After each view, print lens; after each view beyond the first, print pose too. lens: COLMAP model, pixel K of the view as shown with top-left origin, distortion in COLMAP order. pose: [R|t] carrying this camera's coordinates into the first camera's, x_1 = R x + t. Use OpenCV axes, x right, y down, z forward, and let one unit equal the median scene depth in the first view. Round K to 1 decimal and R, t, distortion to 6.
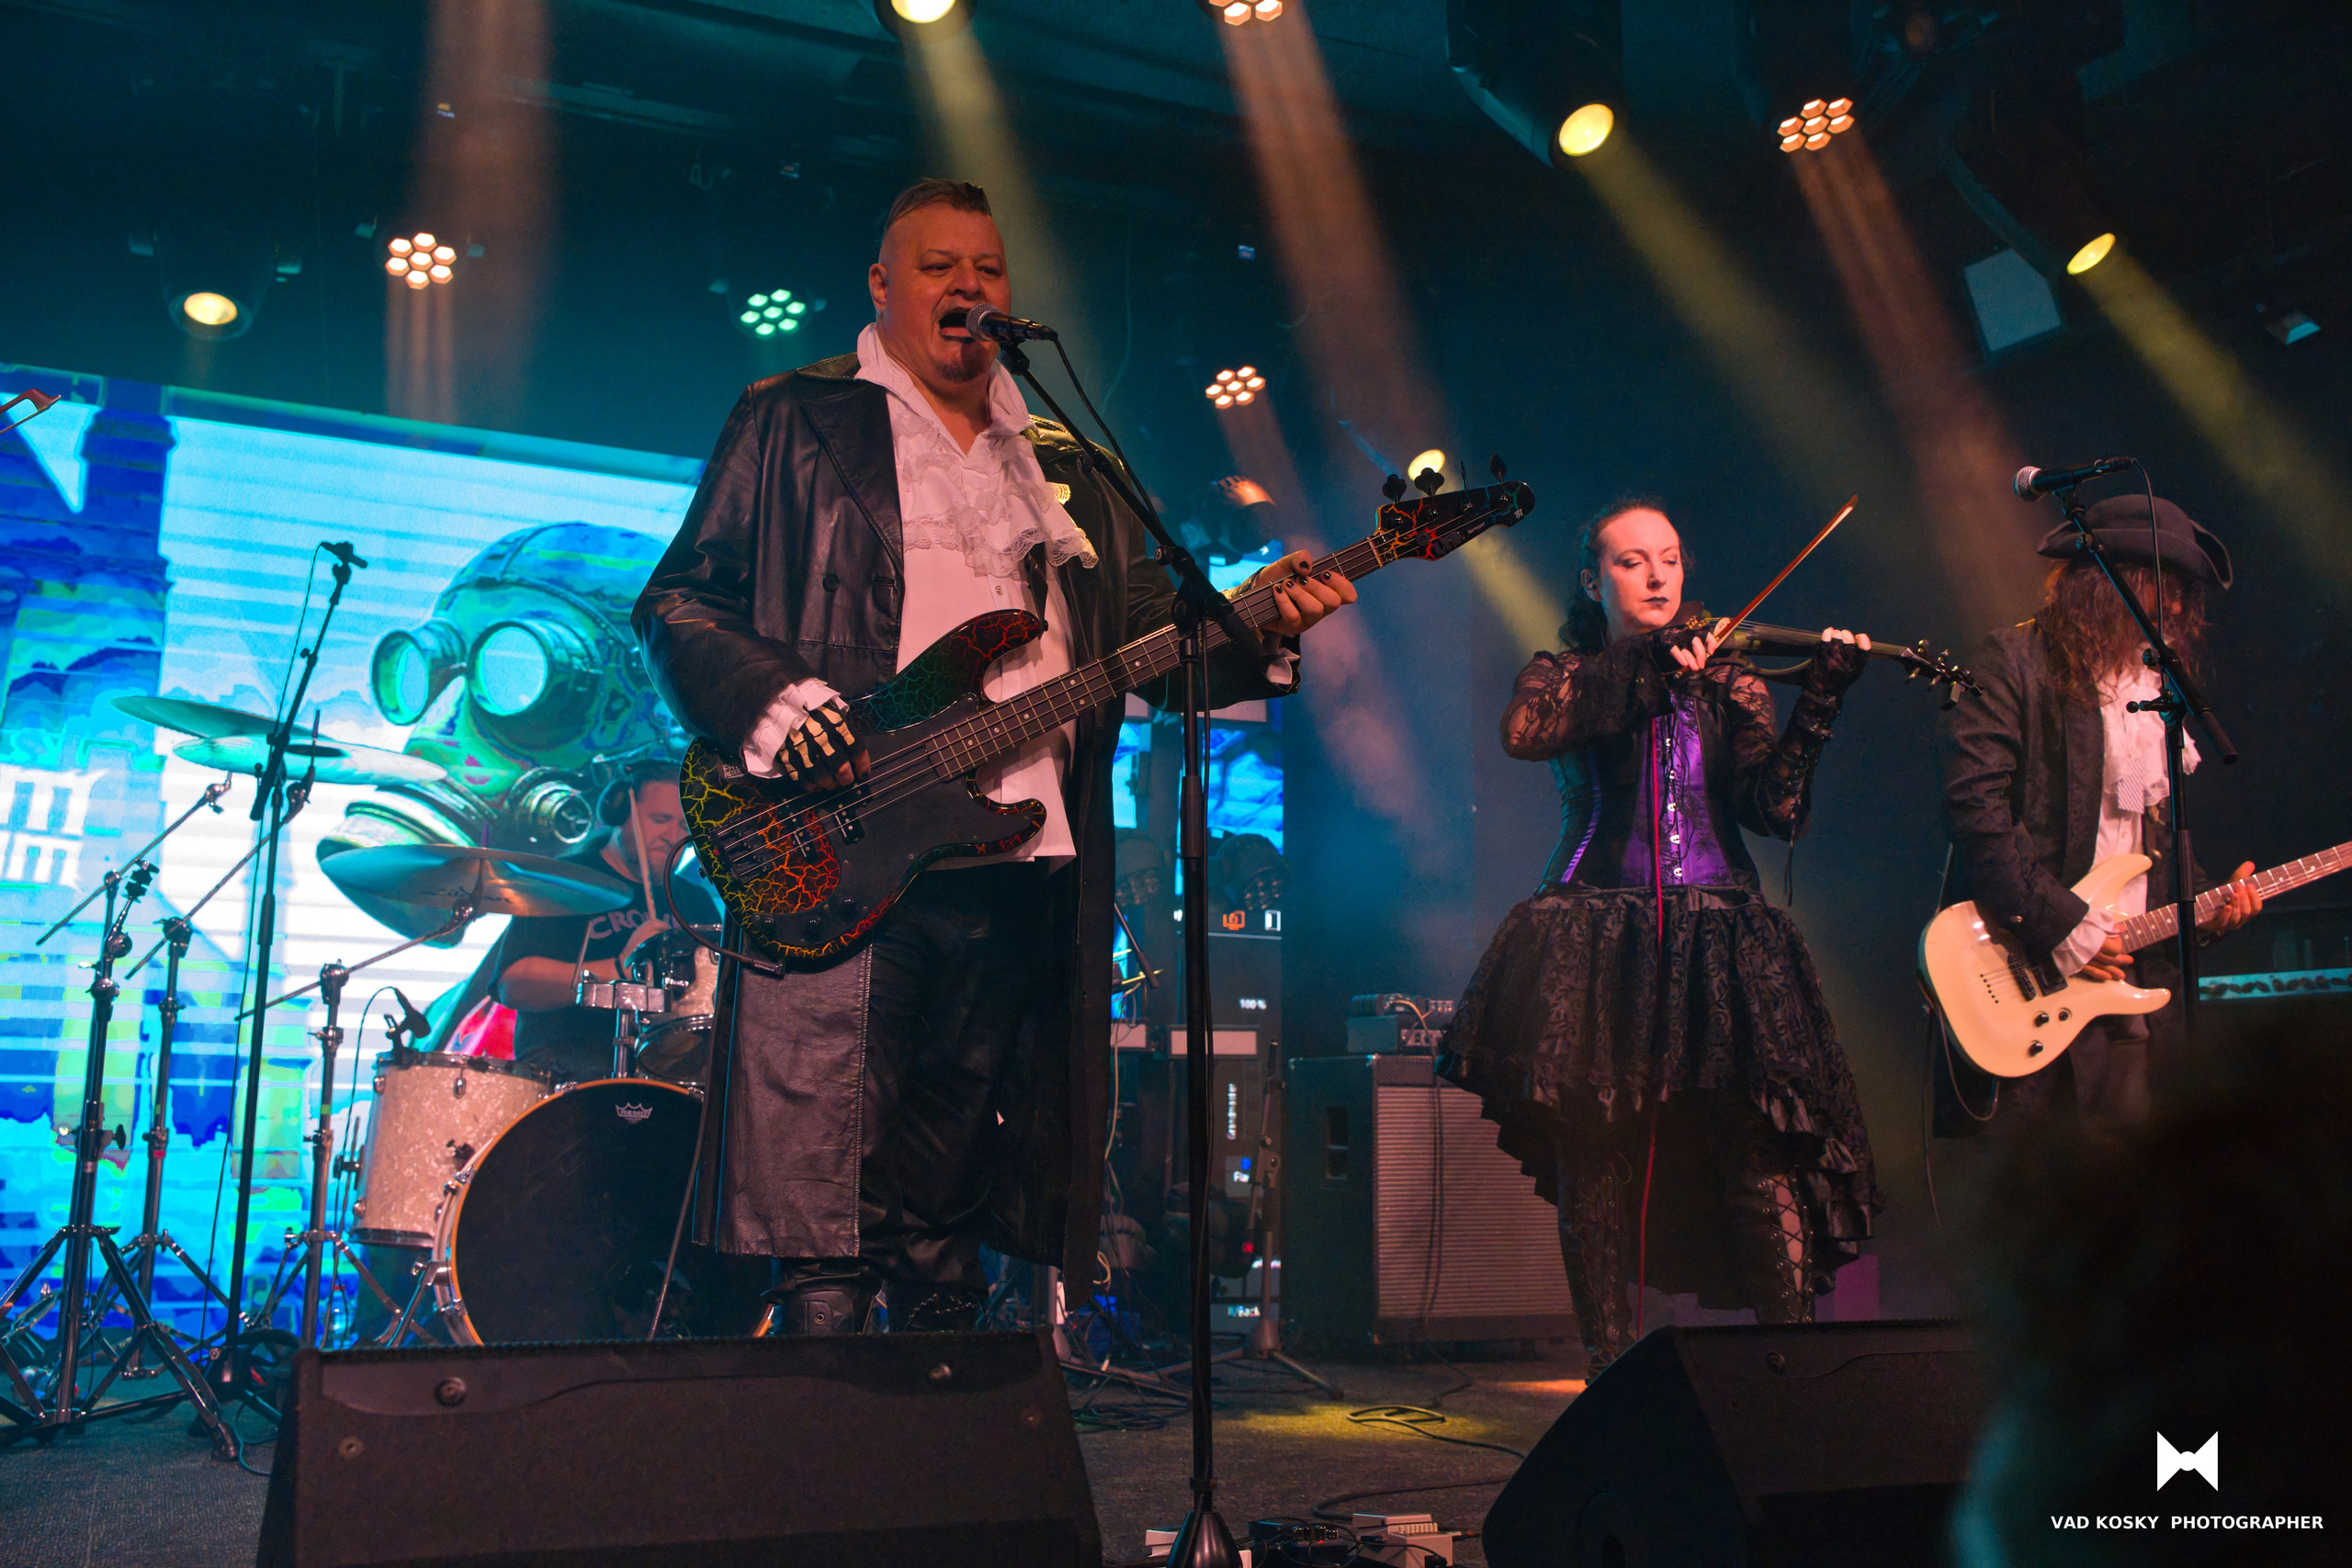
lens RADIAL K [[2332.5, 0, 1176.0], [0, 2332.5, 784.0], [0, 0, 1]] dist [-0.009875, 0.010900]
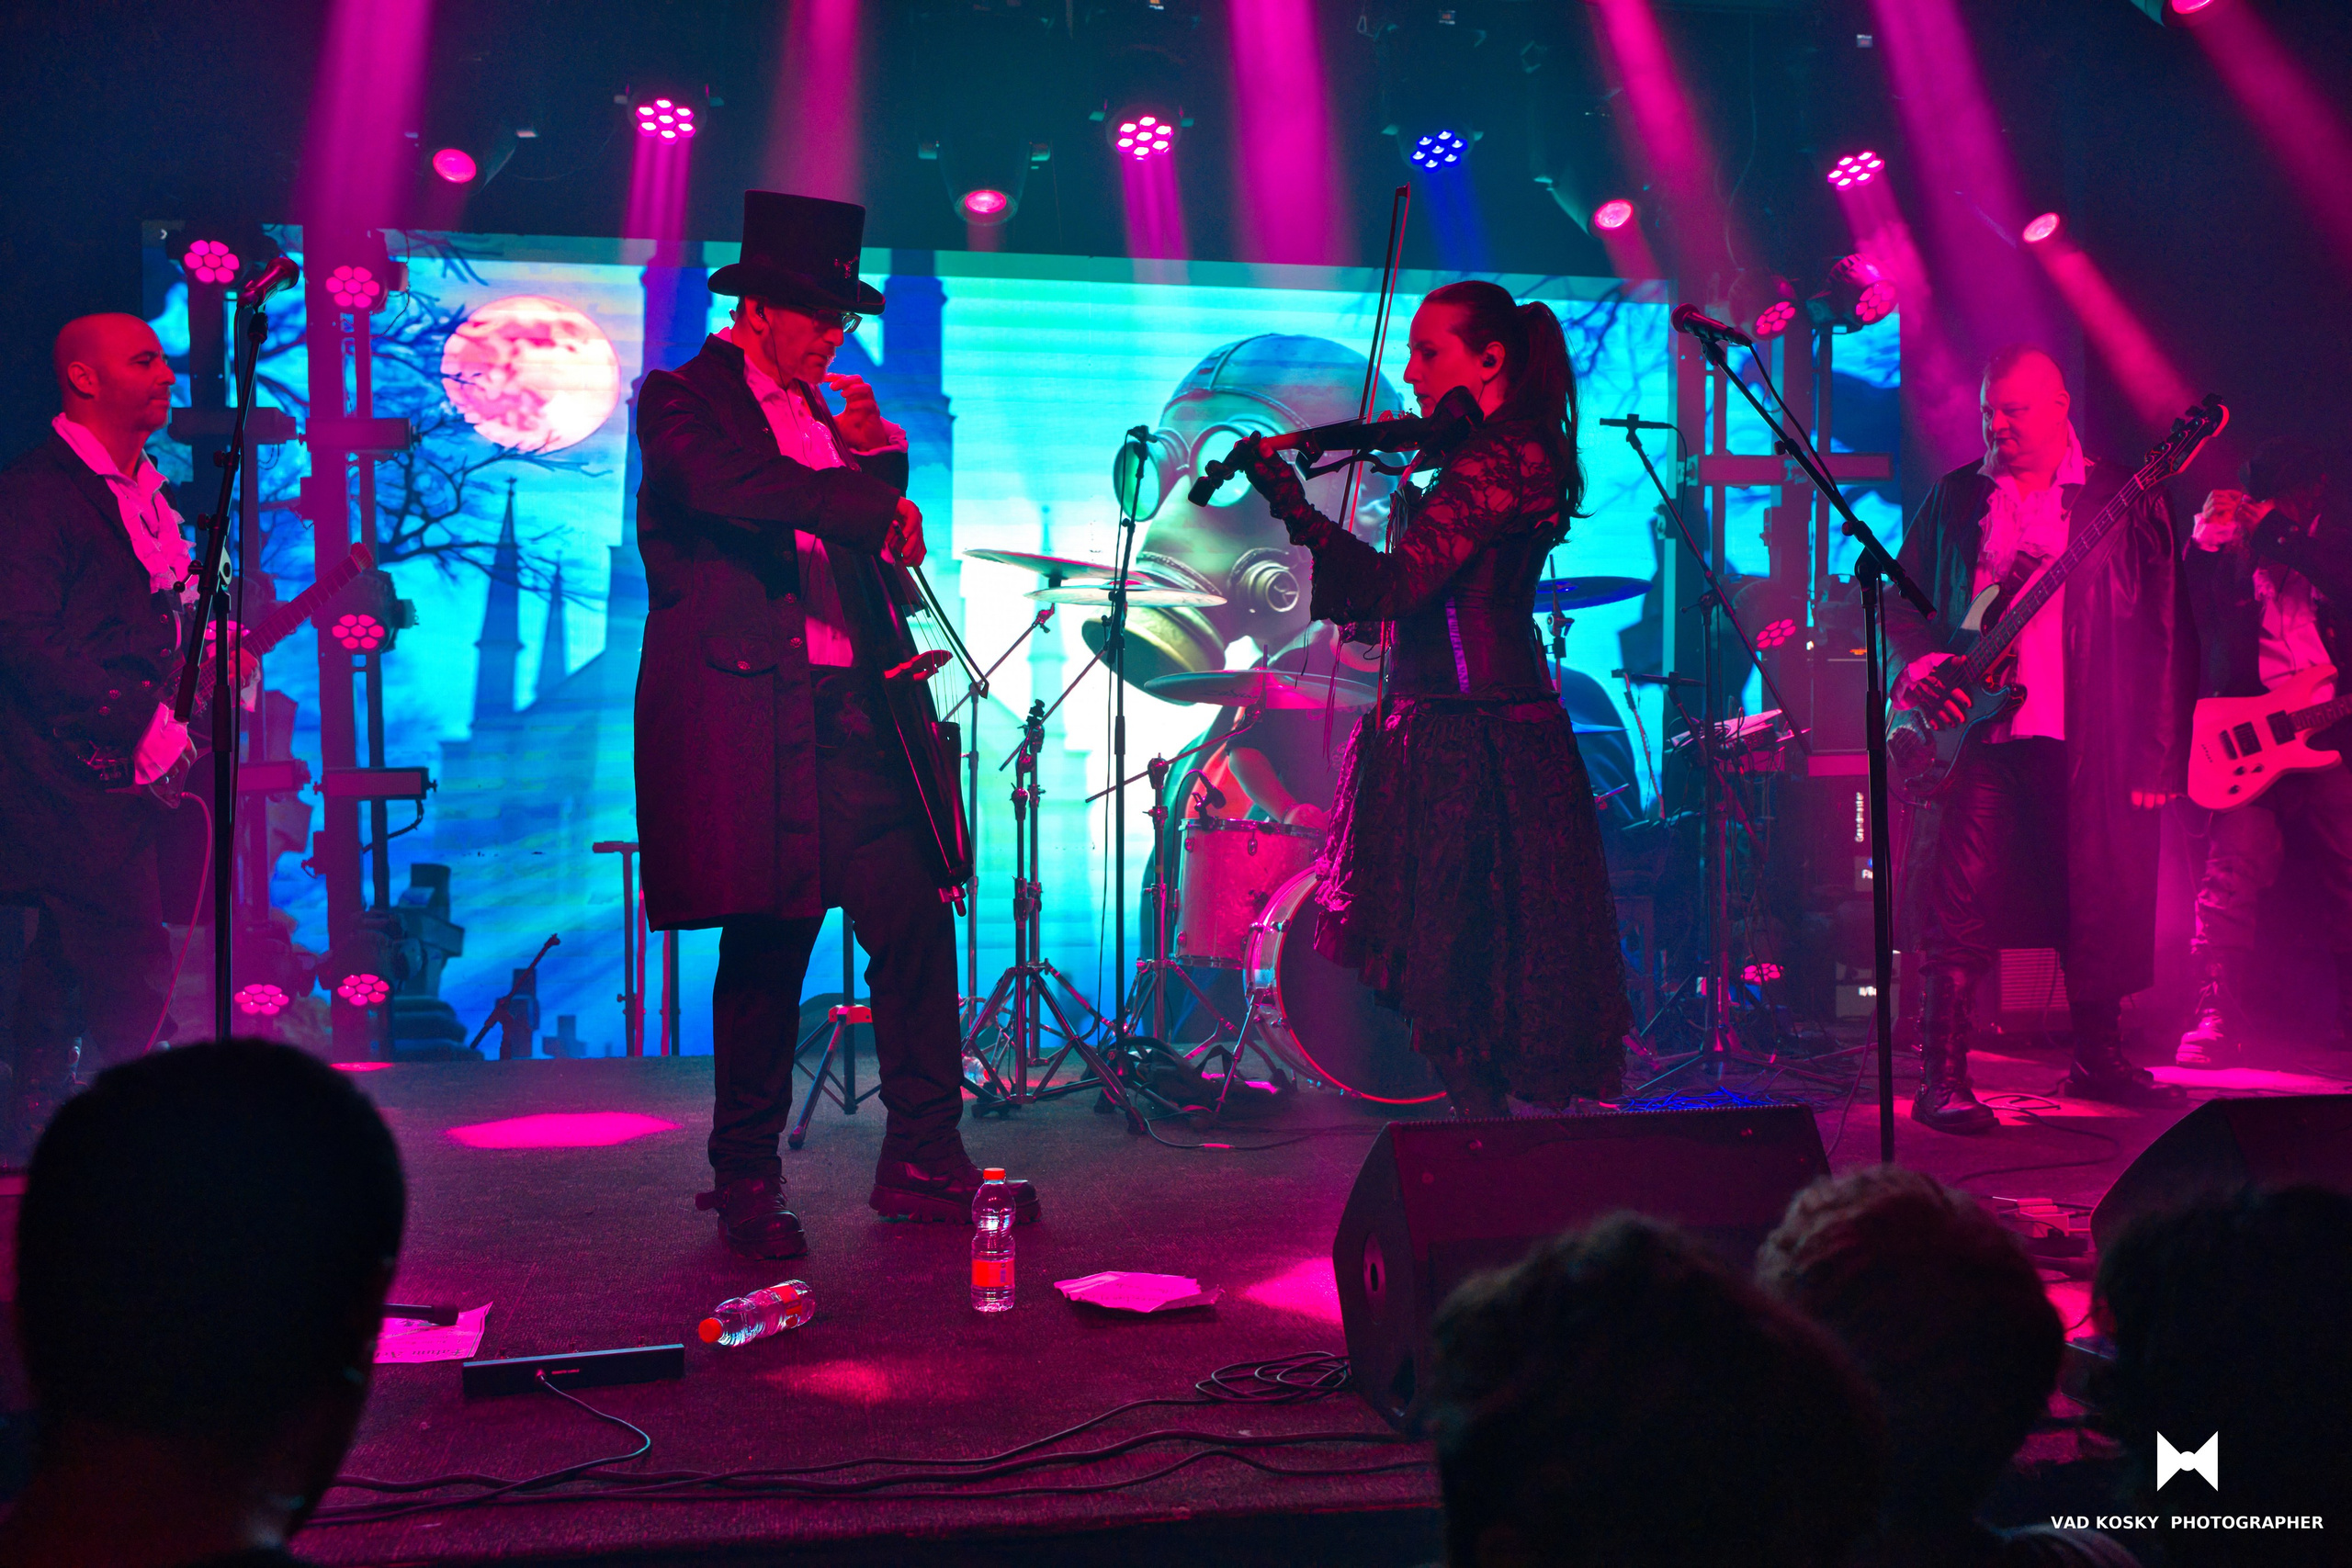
lens RADIAL K [[2441.2, 0, 1176.0], [0, 2441.2, 784.0], [0, 0, 1]] dist [-0.015361, 0.004164]
pose [[0.972577, -0.019294, -0.231781, -0.026805], [0.056360, 0.986402, 0.154383, -0.086689], [0.225651, -0.163212, 0.960439, -0.225635]]
